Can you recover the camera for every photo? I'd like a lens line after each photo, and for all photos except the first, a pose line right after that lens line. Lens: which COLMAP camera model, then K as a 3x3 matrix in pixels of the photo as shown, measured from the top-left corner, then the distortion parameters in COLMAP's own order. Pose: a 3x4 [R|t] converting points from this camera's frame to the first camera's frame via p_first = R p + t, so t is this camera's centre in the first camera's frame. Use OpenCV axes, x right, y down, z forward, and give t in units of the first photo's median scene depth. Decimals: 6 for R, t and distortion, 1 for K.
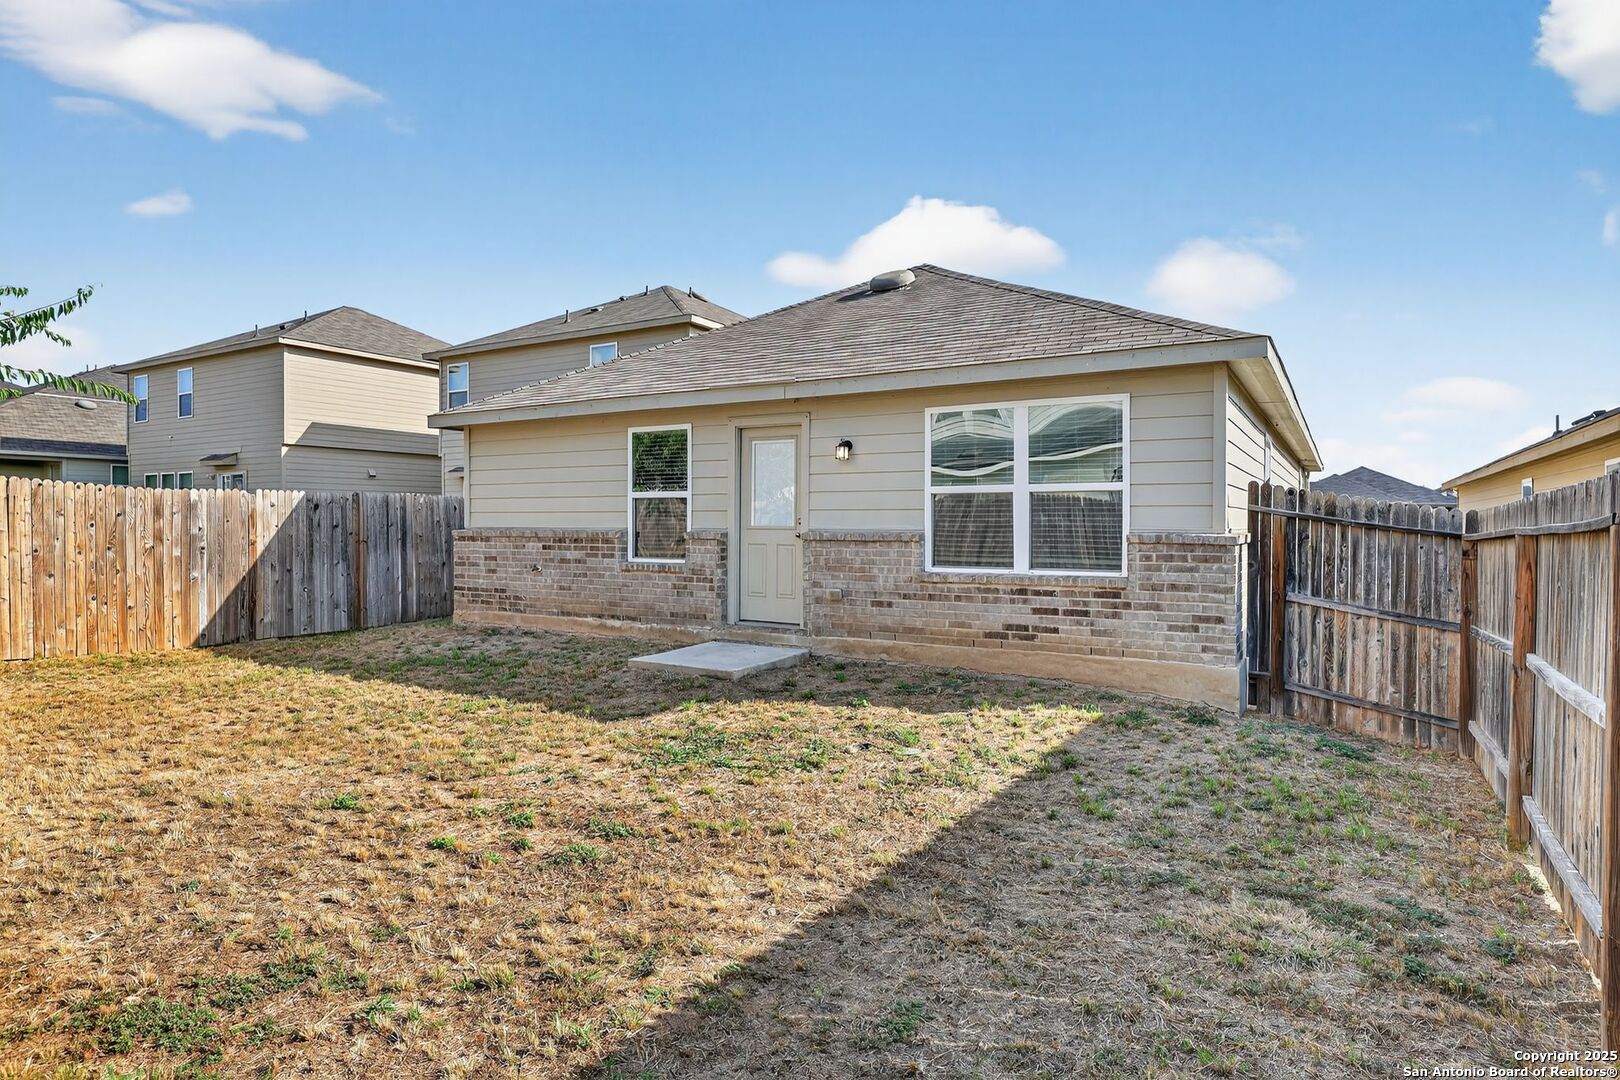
lens RADIAL K [[840.9, 0, 812.4], [0, 840.9, 528.1], [0, 0, 1]] dist [0.000390, 0.001418]
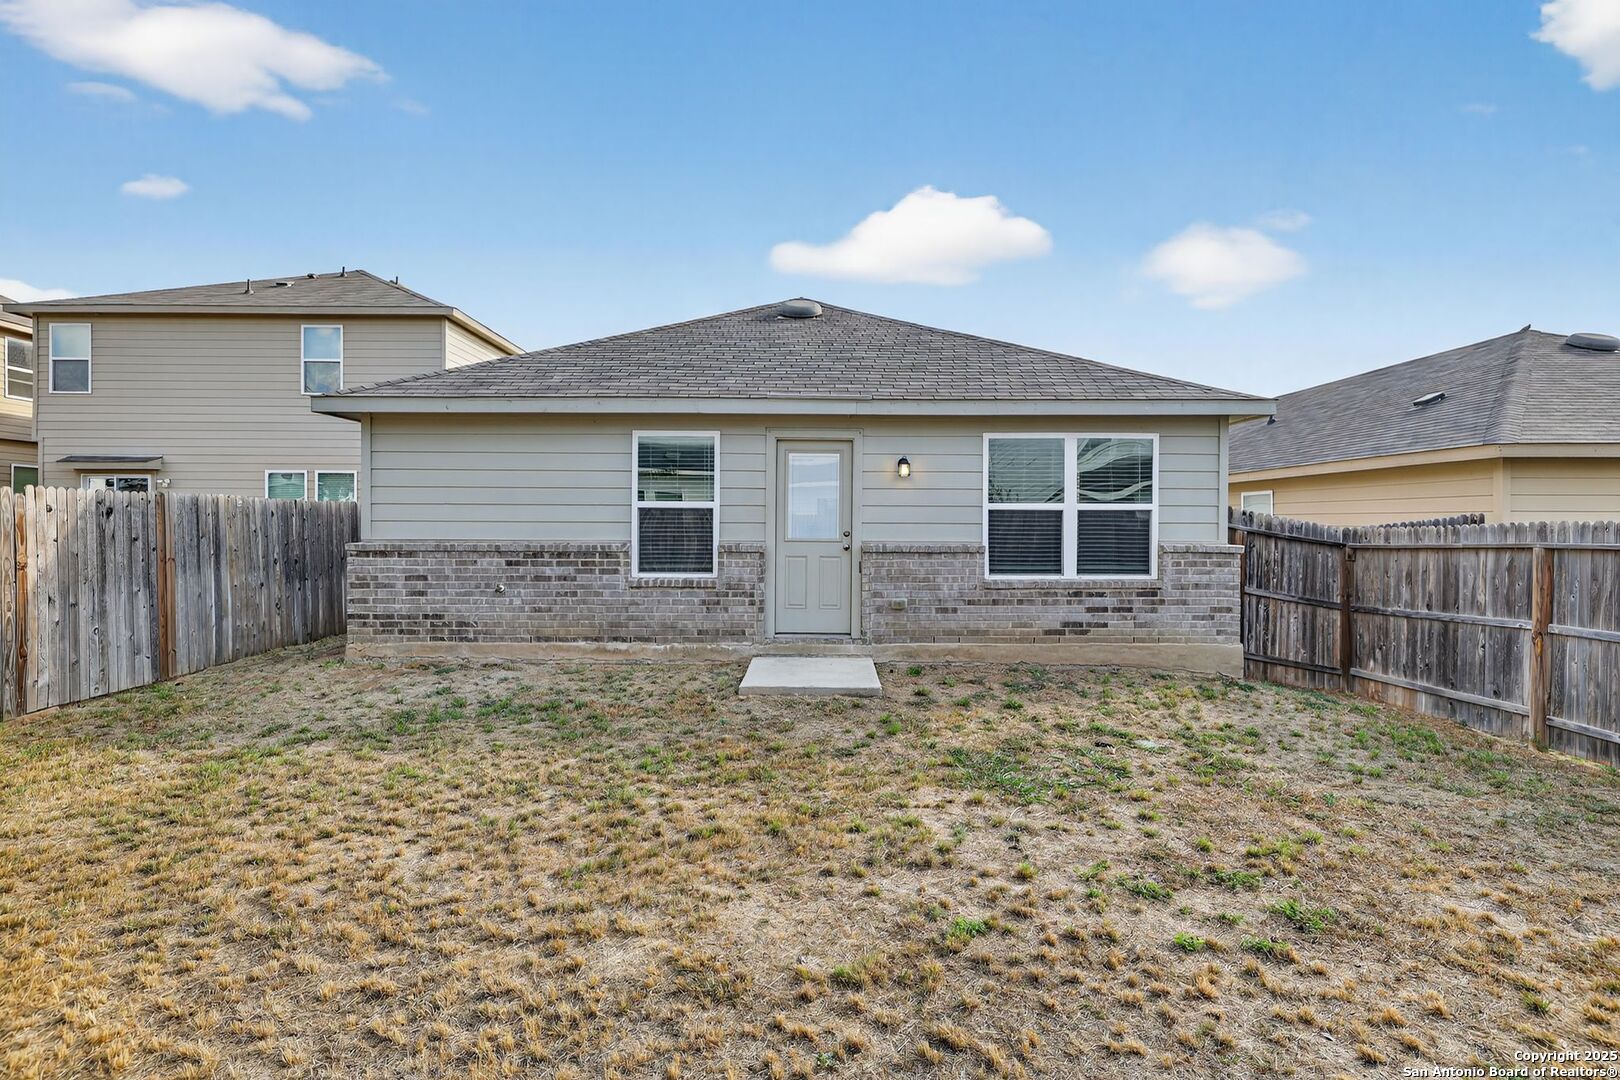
lens RADIAL K [[725.4, 0, 812.3], [0, 725.4, 527.6], [0, 0, 1]] dist [-0.003051, 0.000202]
pose [[0.871787, 0.000191, 0.489886, -0.514364], [0.000635, 0.999999, -0.001521, -0.014972], [-0.489885, 0.001637, 0.871785, 0.259213]]
